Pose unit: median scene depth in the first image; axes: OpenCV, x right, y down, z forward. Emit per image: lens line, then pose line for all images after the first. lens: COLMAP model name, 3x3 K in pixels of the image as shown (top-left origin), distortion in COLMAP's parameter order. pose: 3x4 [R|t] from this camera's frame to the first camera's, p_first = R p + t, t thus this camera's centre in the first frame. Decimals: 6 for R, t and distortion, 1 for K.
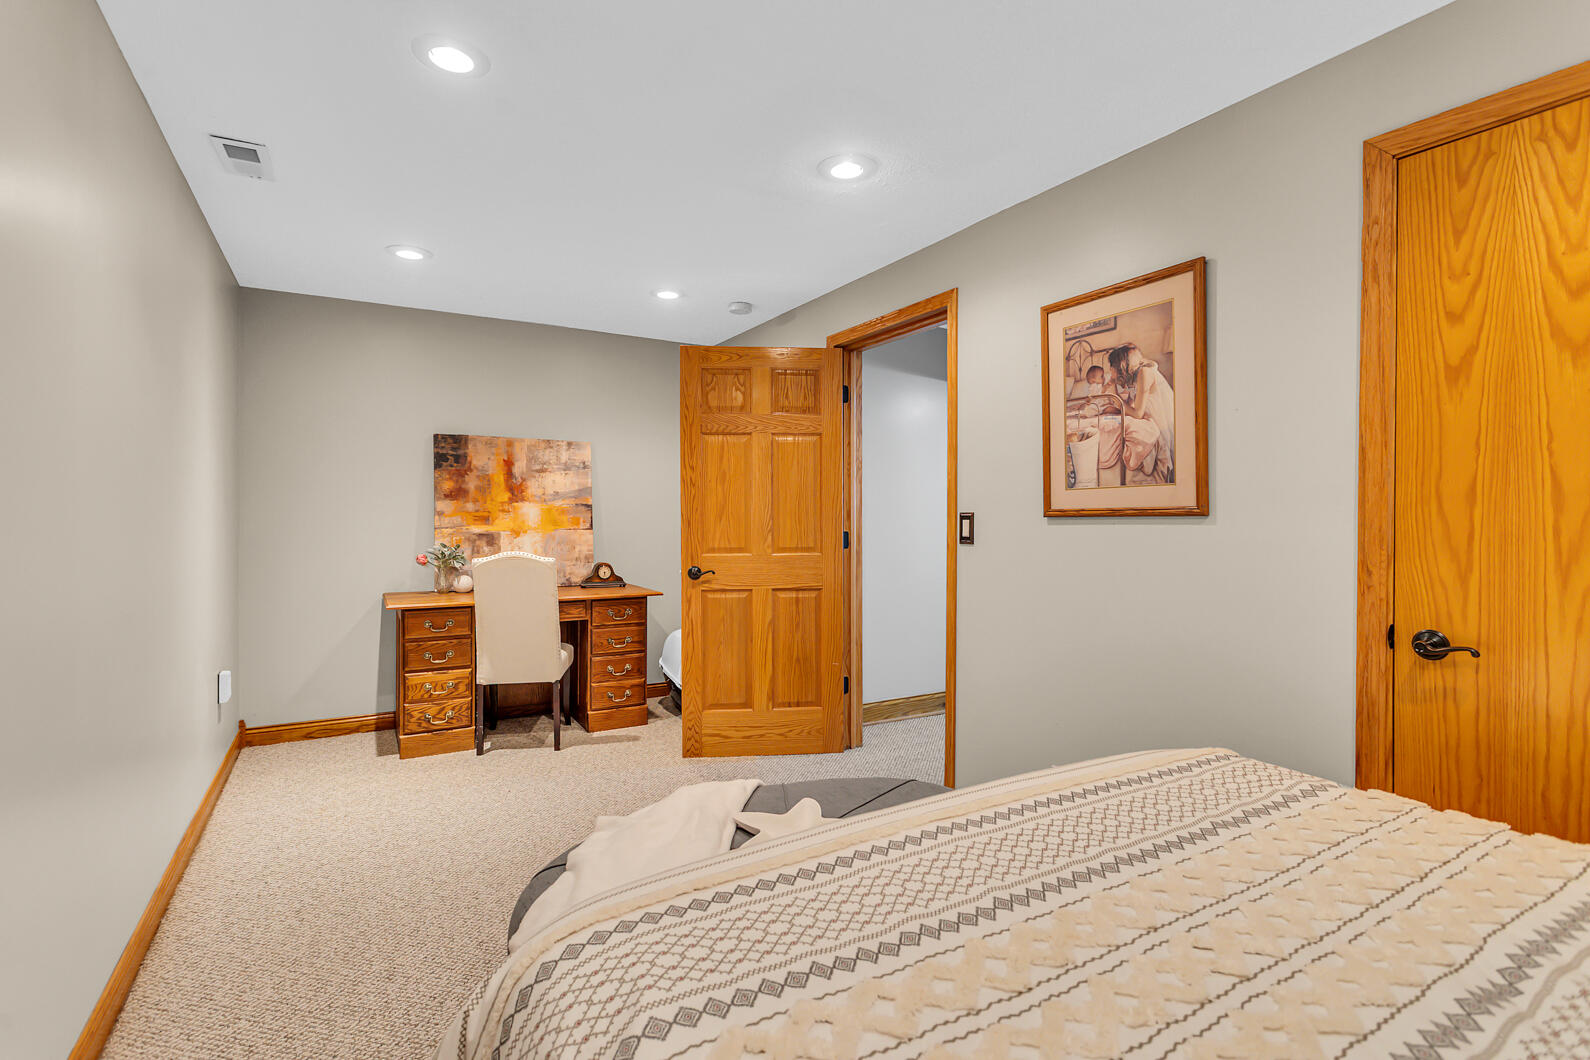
lens RADIAL K [[747.4, 0, 795.0], [0, 747.4, 520.9], [0, 0, 1]] dist [0.009167, -0.000431]
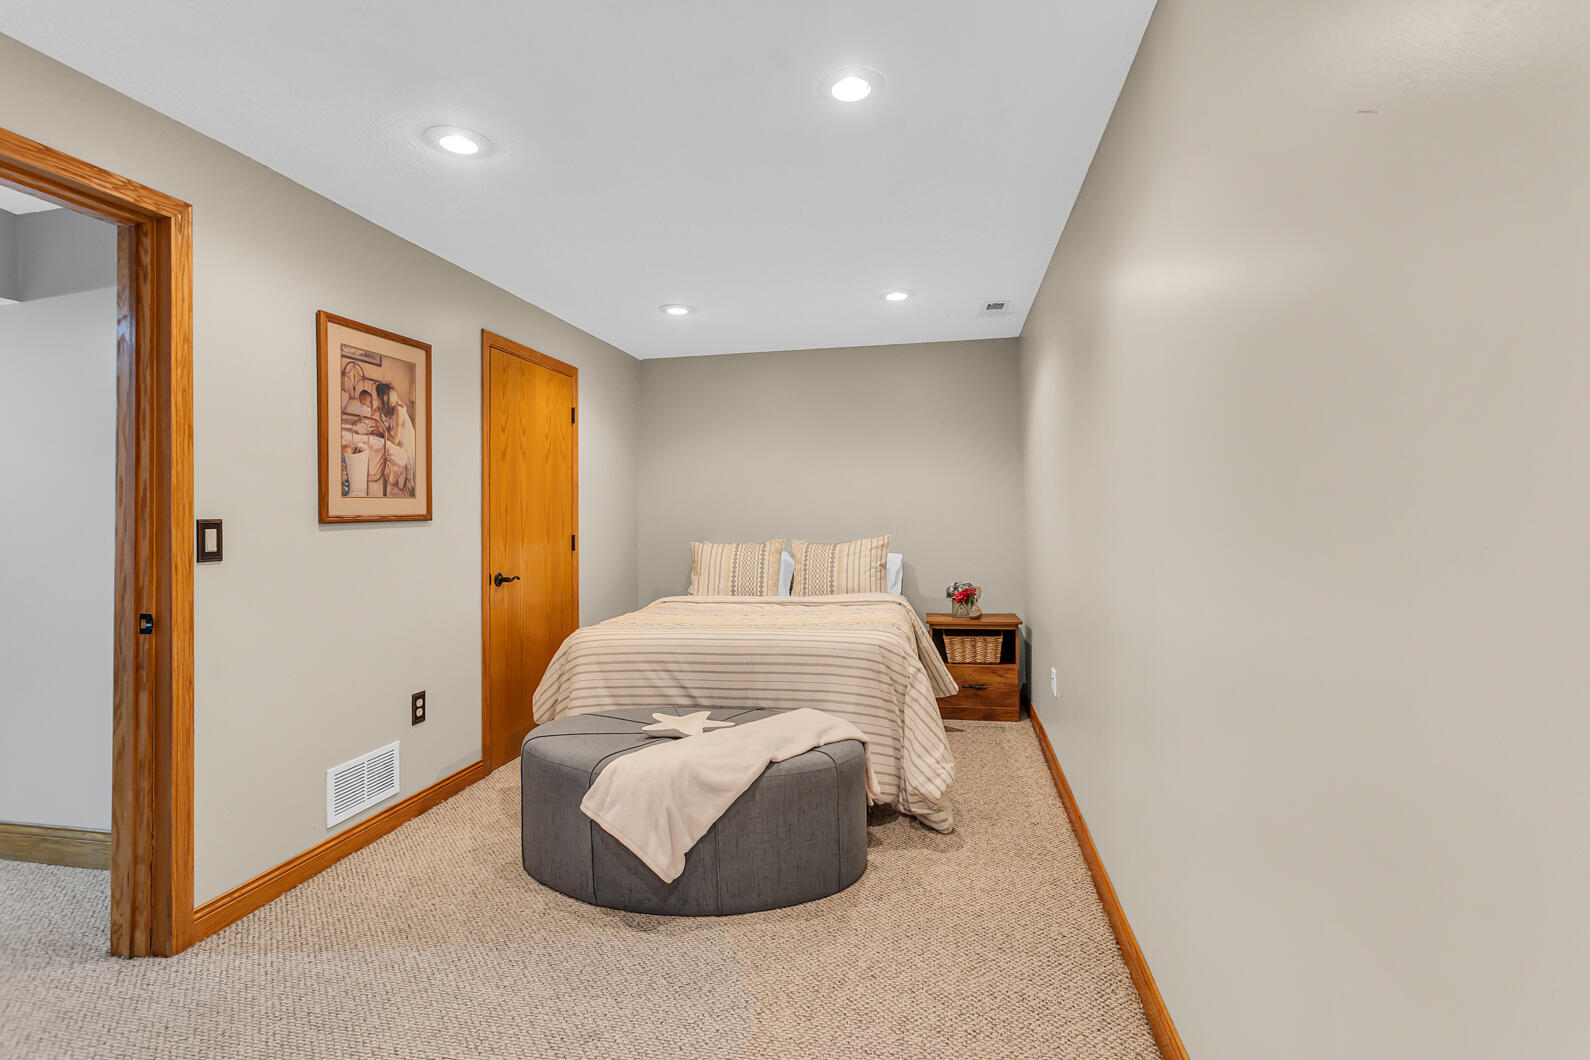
lens RADIAL K [[747.4, 0, 795.8], [0, 747.4, 517.9], [0, 0, 1]] dist [0.009167, -0.000431]
pose [[-0.737348, -0.002037, 0.675510, -0.864689], [0.007489, 0.999909, 0.011190, -0.020688], [-0.675472, 0.013310, -0.737266, 1.417213]]
